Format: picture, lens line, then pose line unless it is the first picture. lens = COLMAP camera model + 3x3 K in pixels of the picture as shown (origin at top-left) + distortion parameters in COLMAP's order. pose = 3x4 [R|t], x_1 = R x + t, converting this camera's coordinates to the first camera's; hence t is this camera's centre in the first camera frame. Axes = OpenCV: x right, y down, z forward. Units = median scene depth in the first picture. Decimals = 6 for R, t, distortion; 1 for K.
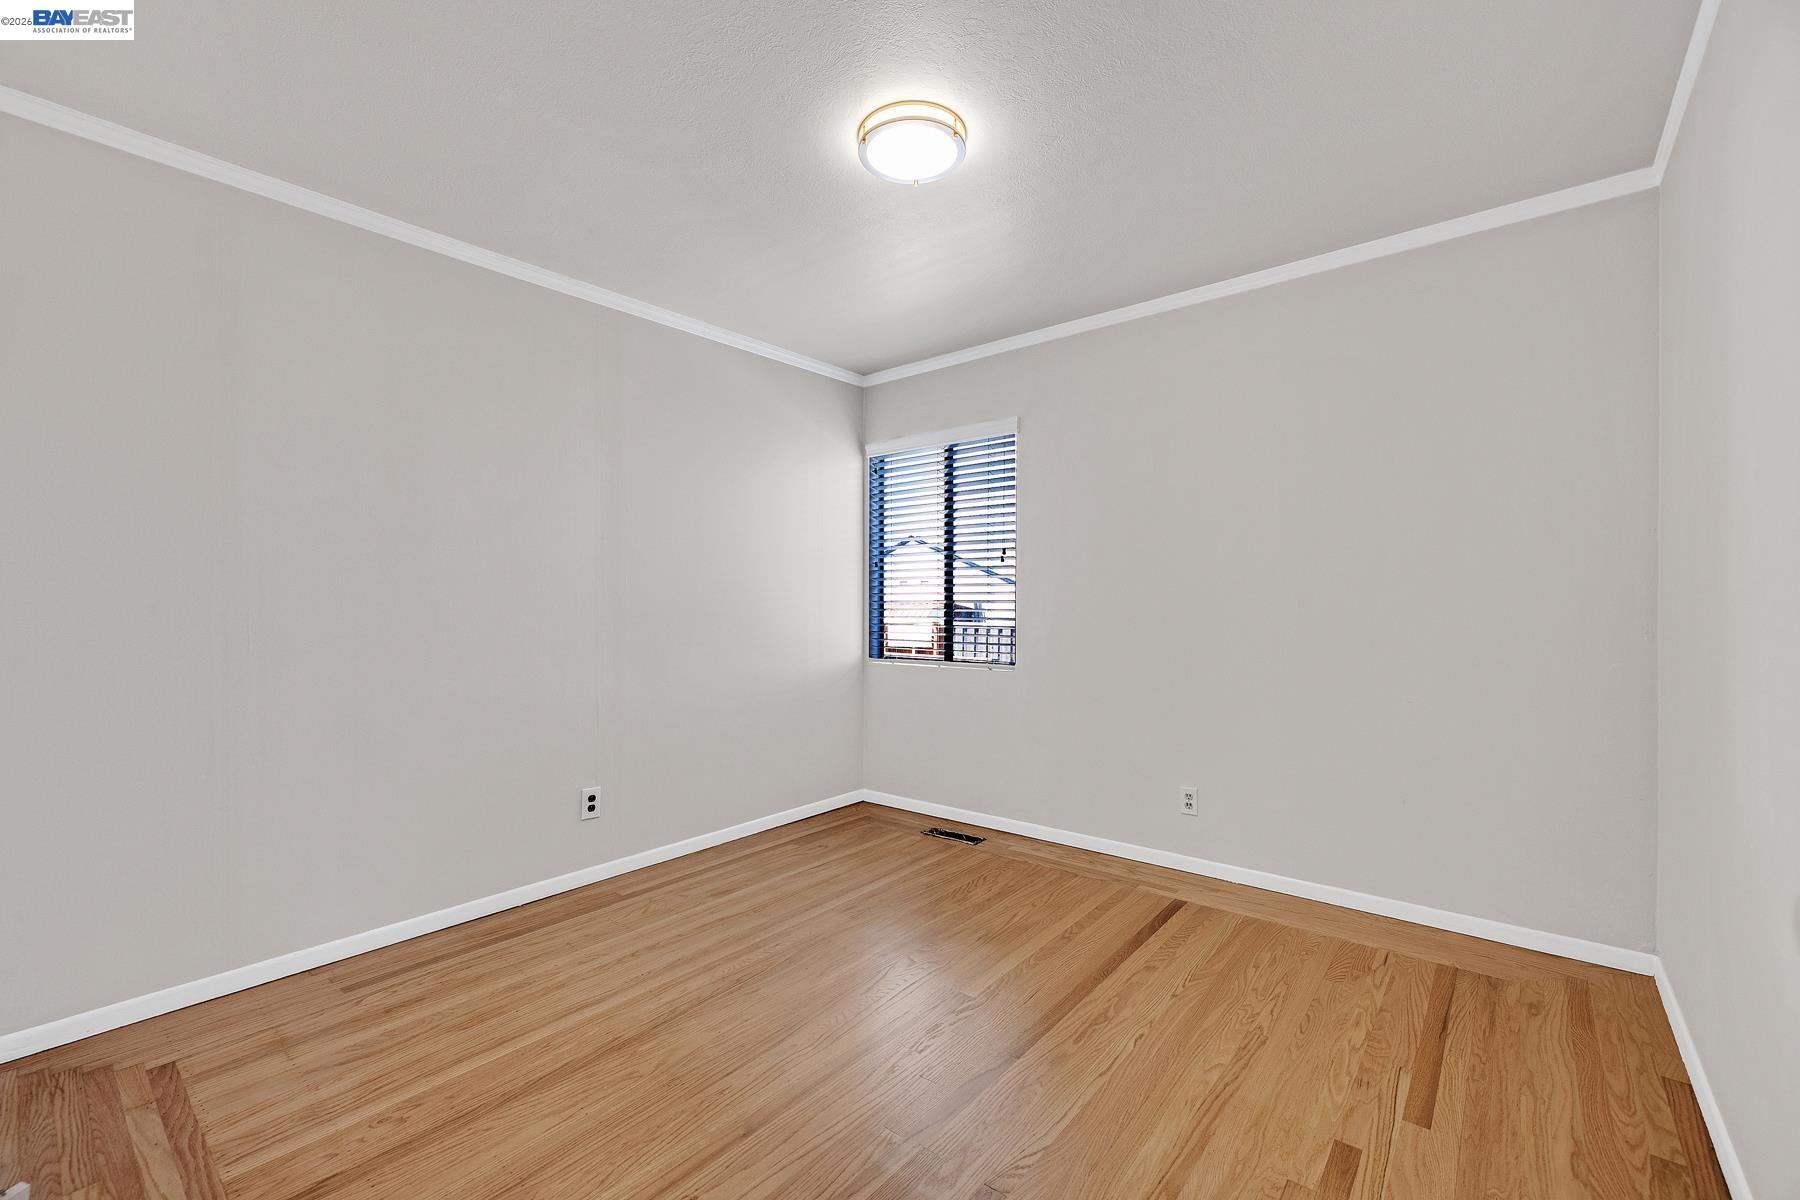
lens RADIAL K [[760.6, 0, 902.4], [0, 760.6, 599.5], [0, 0, 1]] dist [-0.001712, -0.000300]
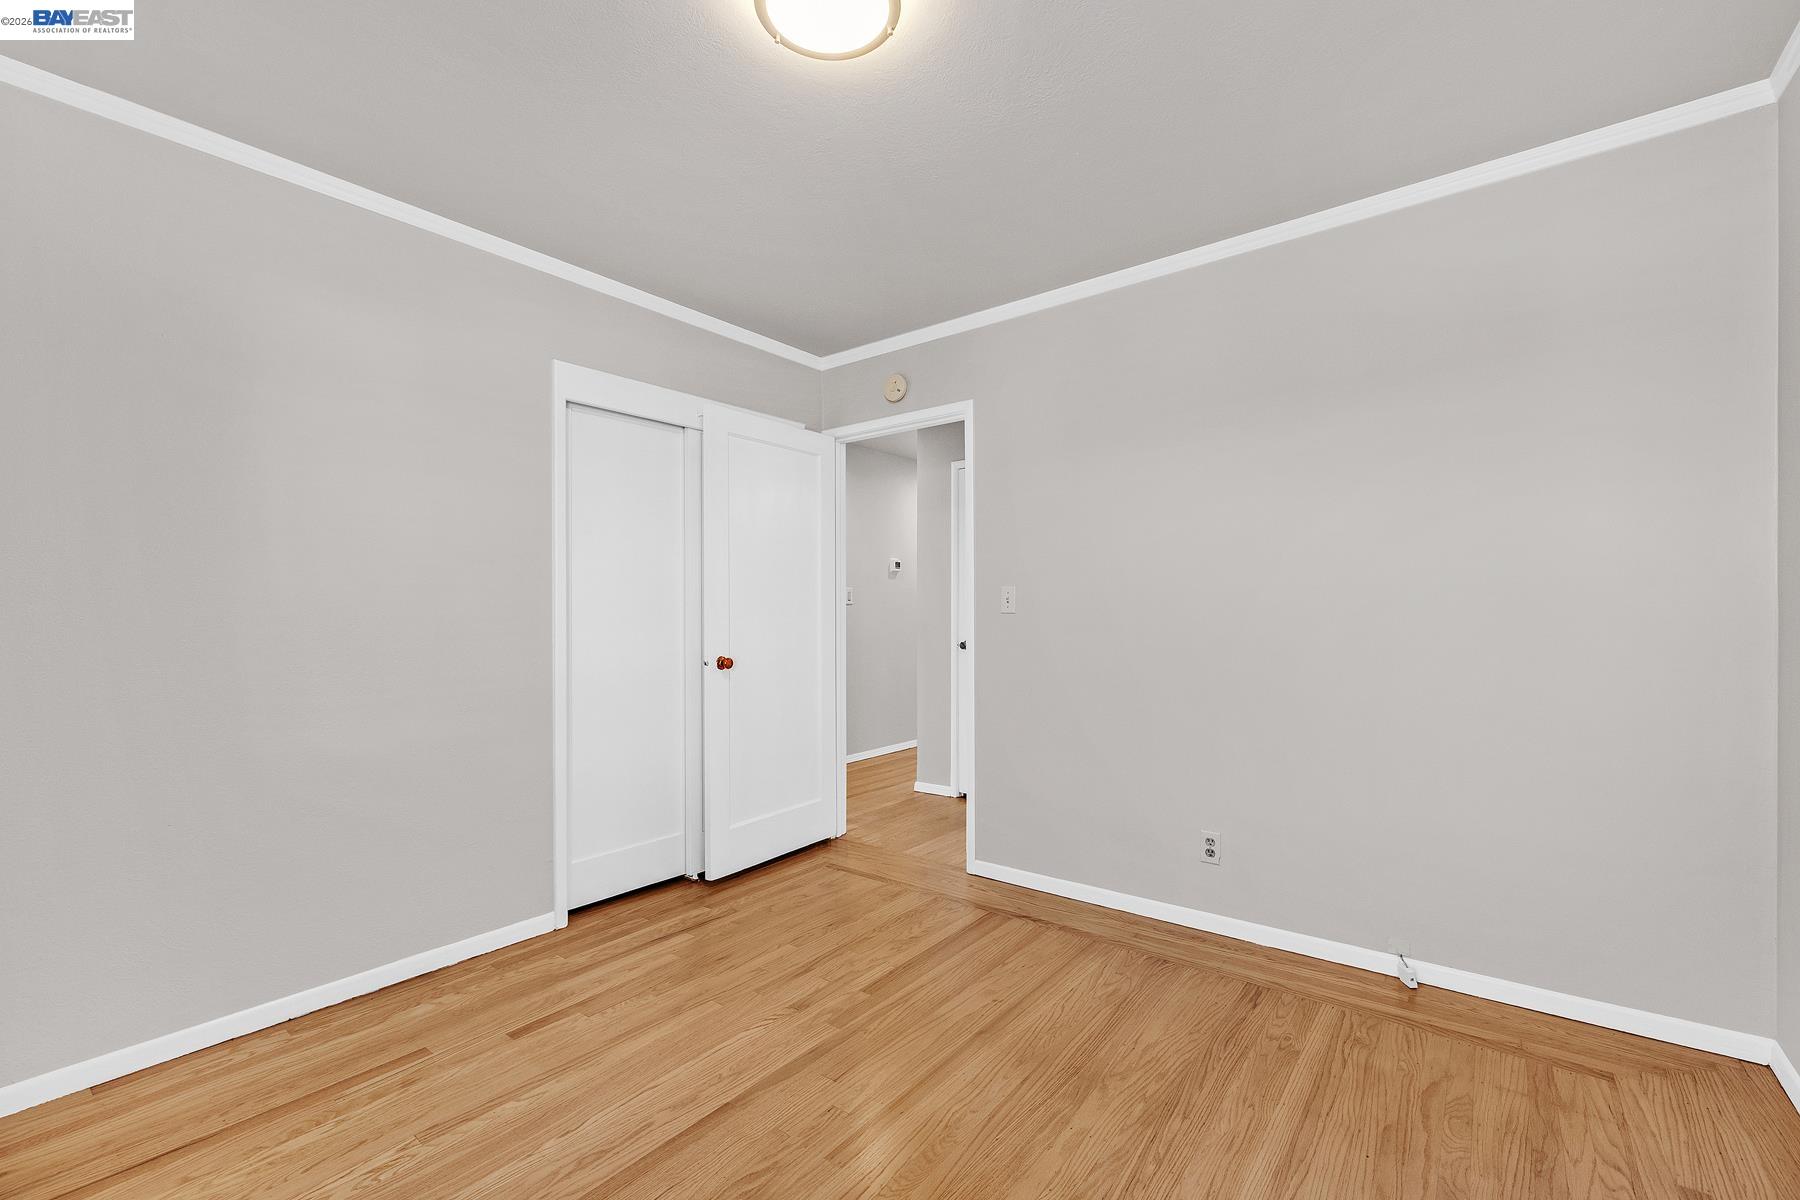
lens RADIAL K [[760.6, 0, 898.0], [0, 760.6, 605.1], [0, 0, 1]] dist [-0.001712, -0.000300]
pose [[-0.999521, 0.014004, -0.027596, -0.041583], [0.014115, 0.999893, -0.003842, -0.000429], [0.027539, -0.004229, -0.999612, 2.018669]]
